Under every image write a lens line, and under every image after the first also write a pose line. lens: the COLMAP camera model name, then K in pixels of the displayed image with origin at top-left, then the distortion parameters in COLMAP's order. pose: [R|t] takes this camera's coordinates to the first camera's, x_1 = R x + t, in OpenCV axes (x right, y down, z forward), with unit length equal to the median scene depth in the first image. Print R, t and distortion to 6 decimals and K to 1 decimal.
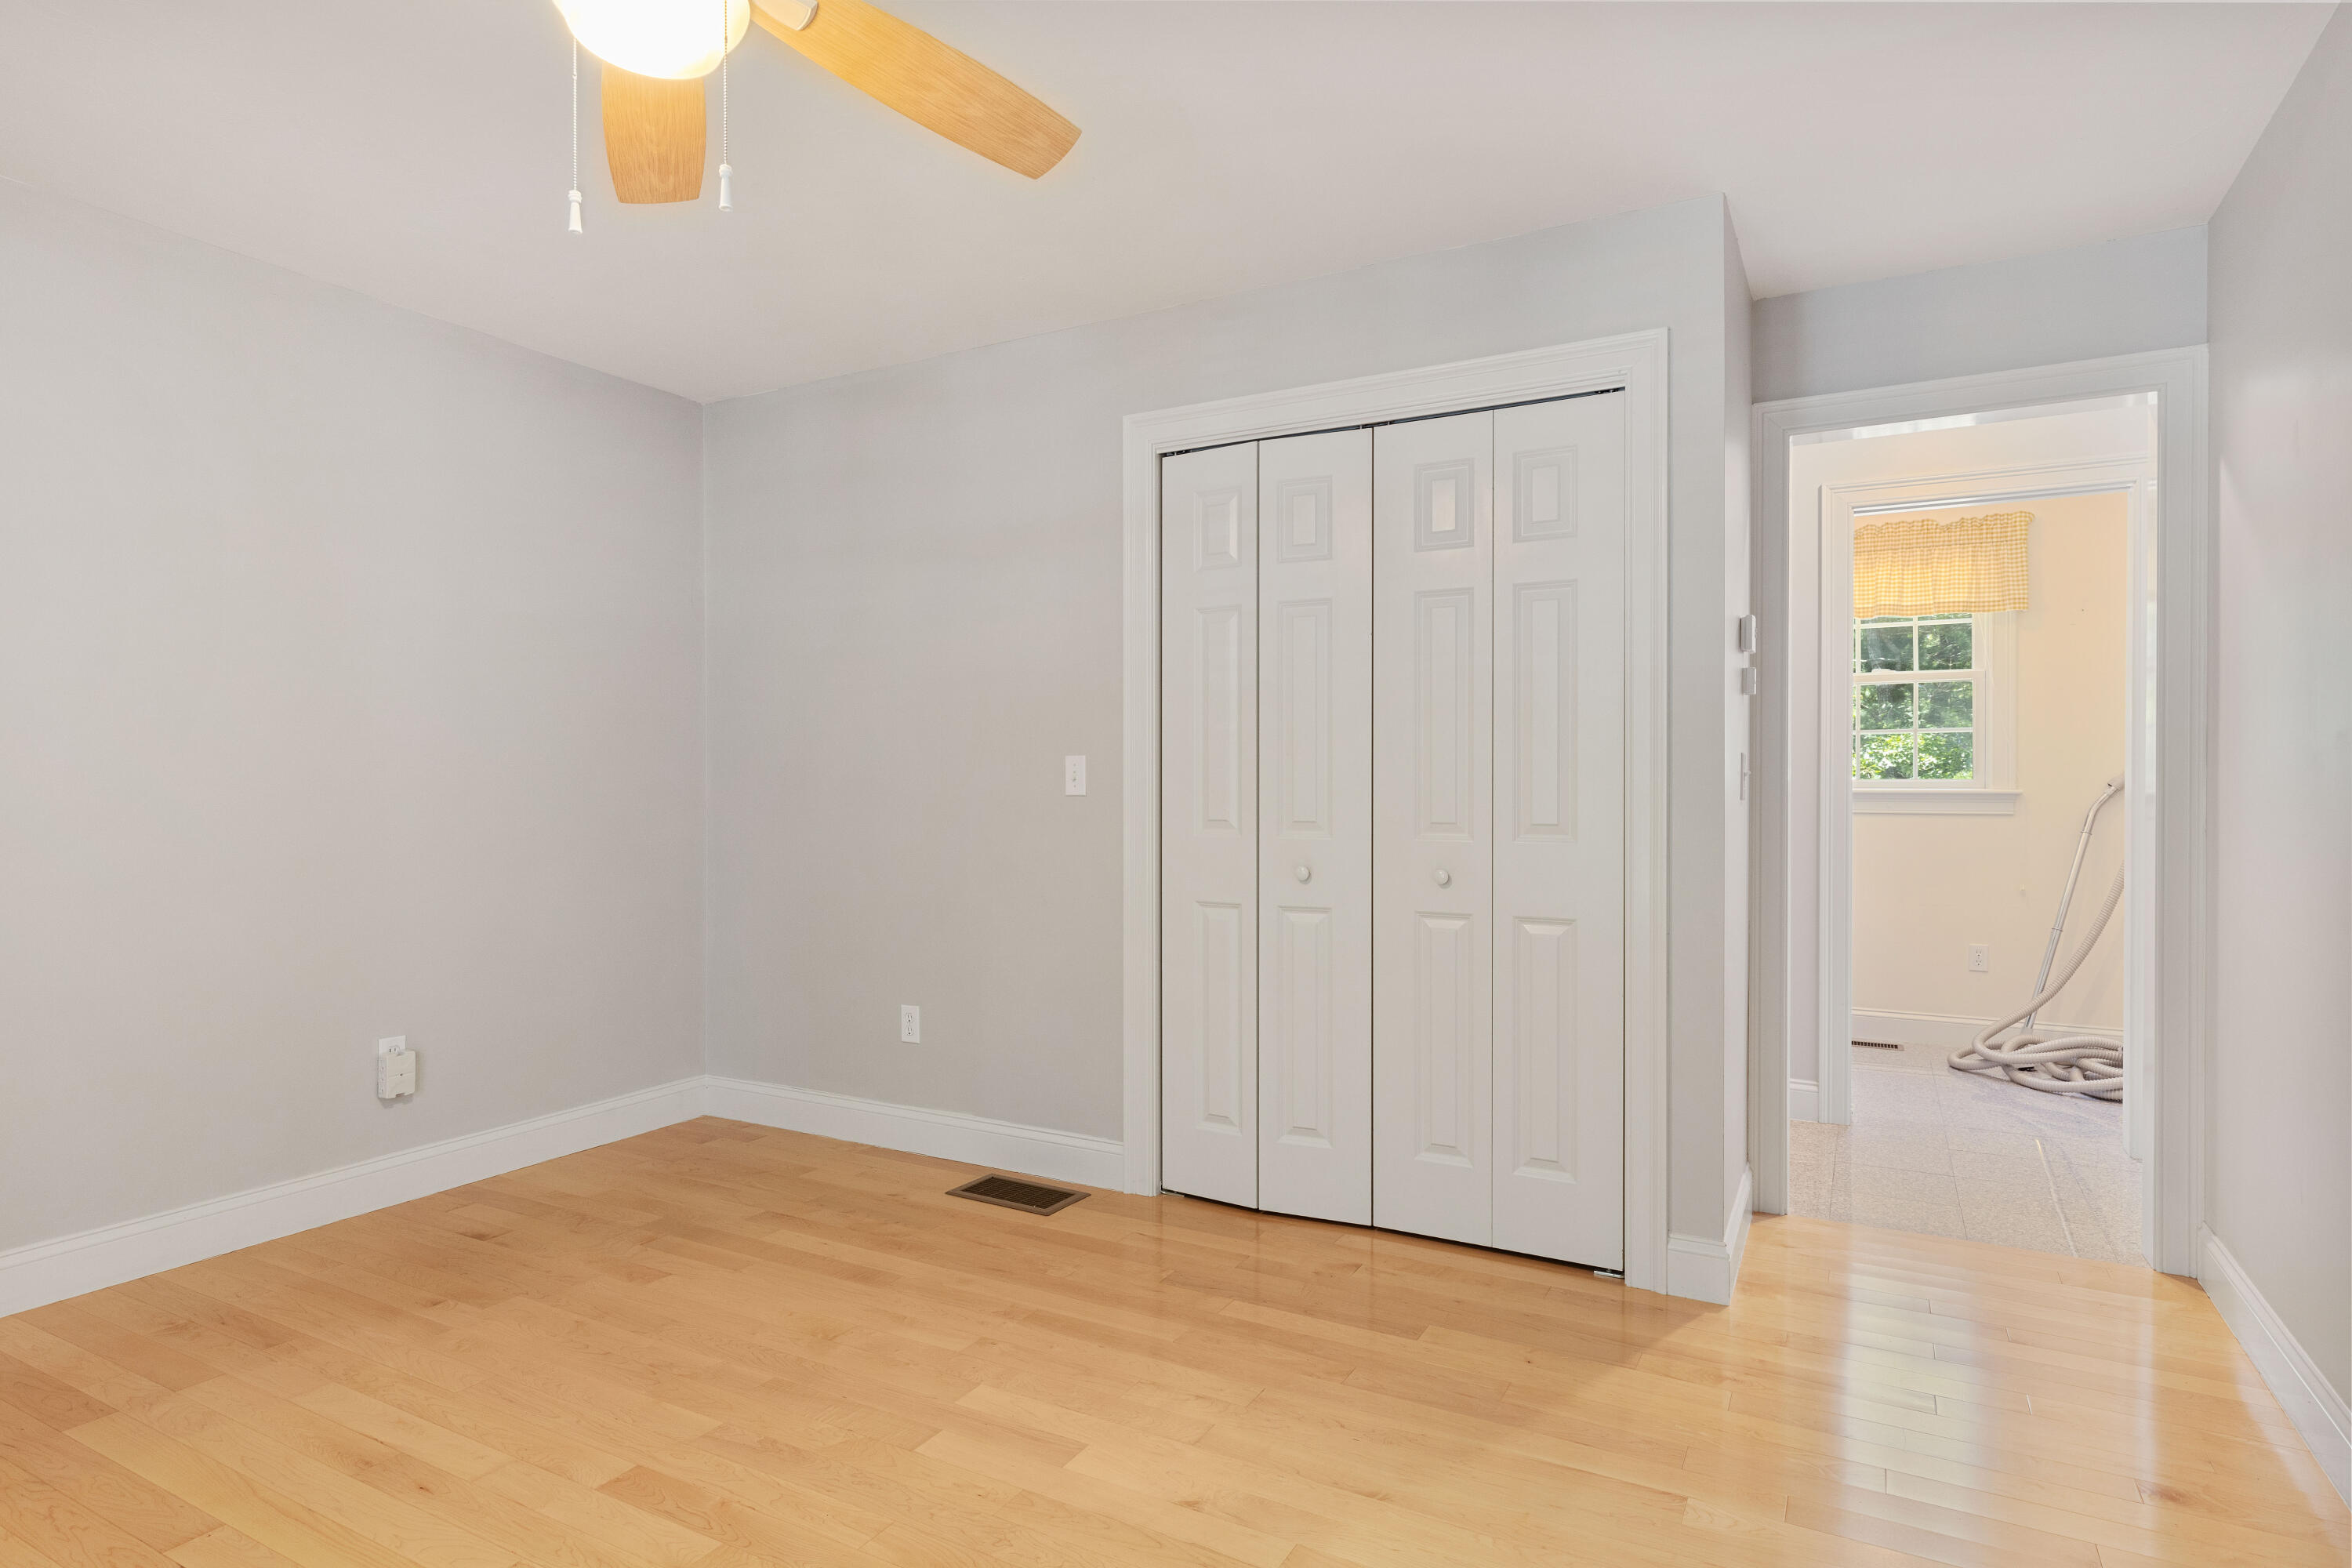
lens RADIAL K [[1249.3, 0, 1185.9], [0, 1249.3, 779.7], [0, 0, 1]] dist [-0.000506, -0.002298]
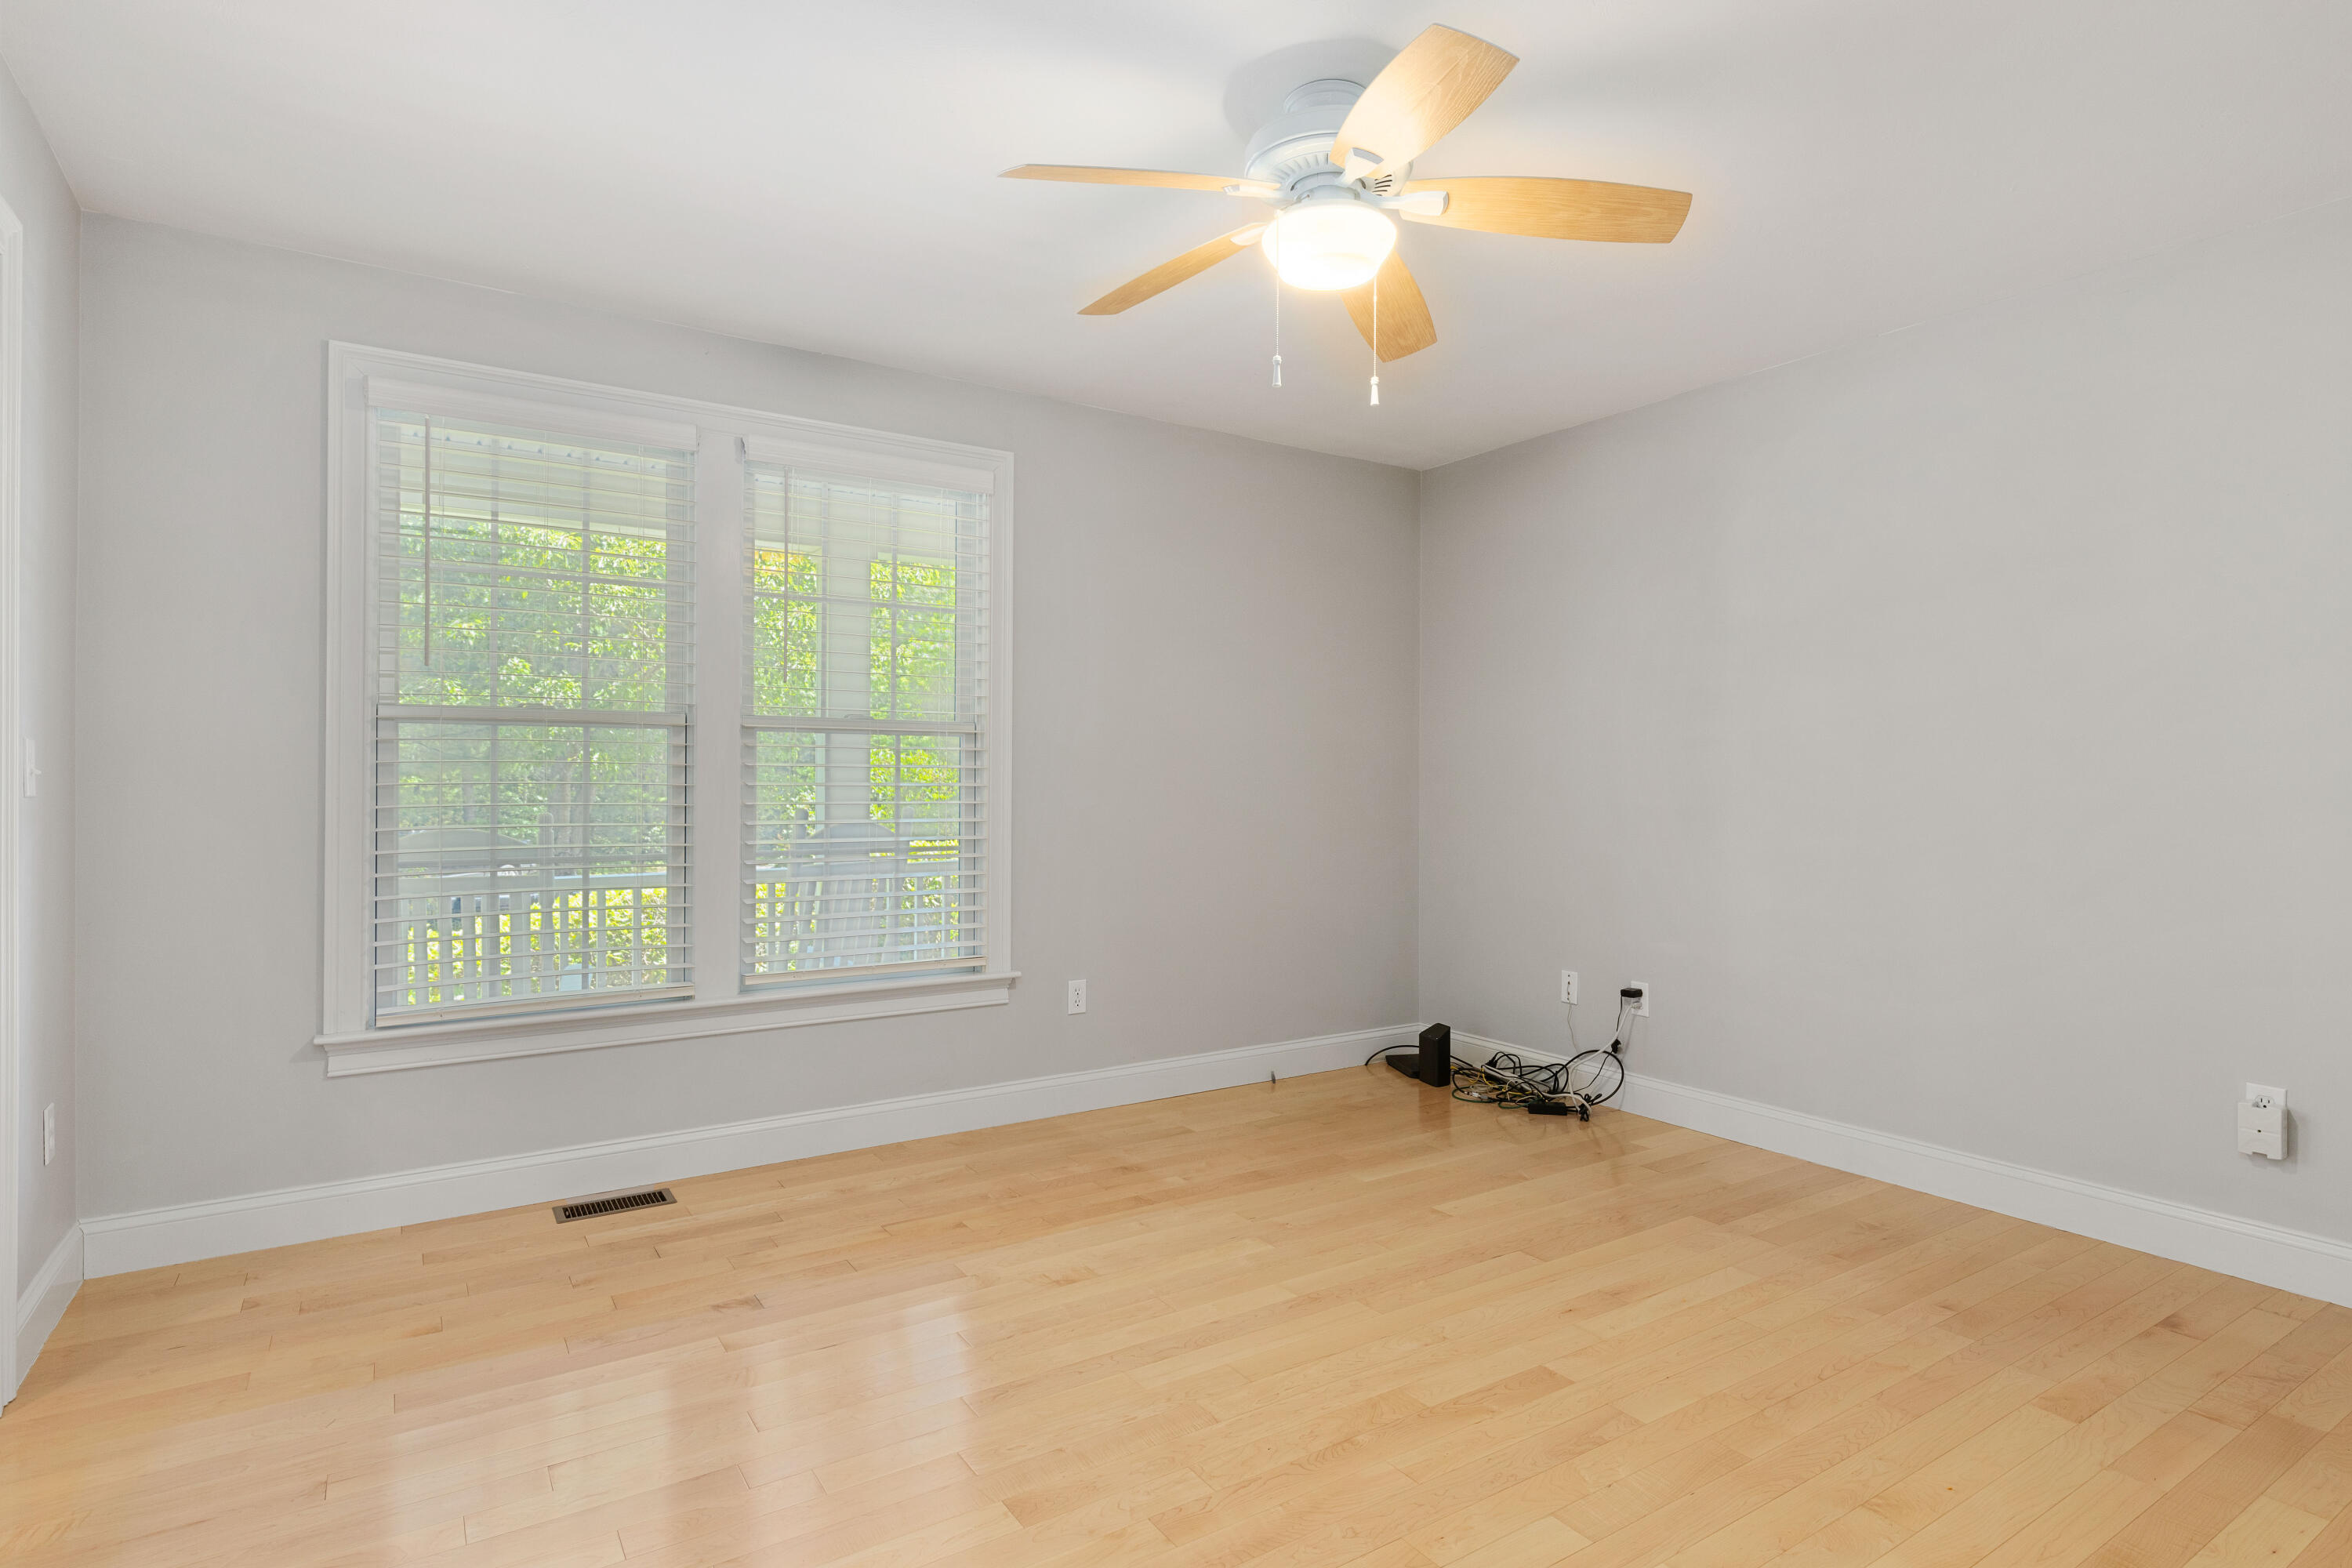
lens RADIAL K [[1212.0, 0, 1177.3], [0, 1212.0, 781.7], [0, 0, 1]] dist [-0.002048, 0.000257]
pose [[-0.476749, -0.000076, -0.879039, 0.648000], [-0.000304, 1.000000, 0.000078, 0.003326], [0.879039, 0.000304, -0.476749, 1.116106]]
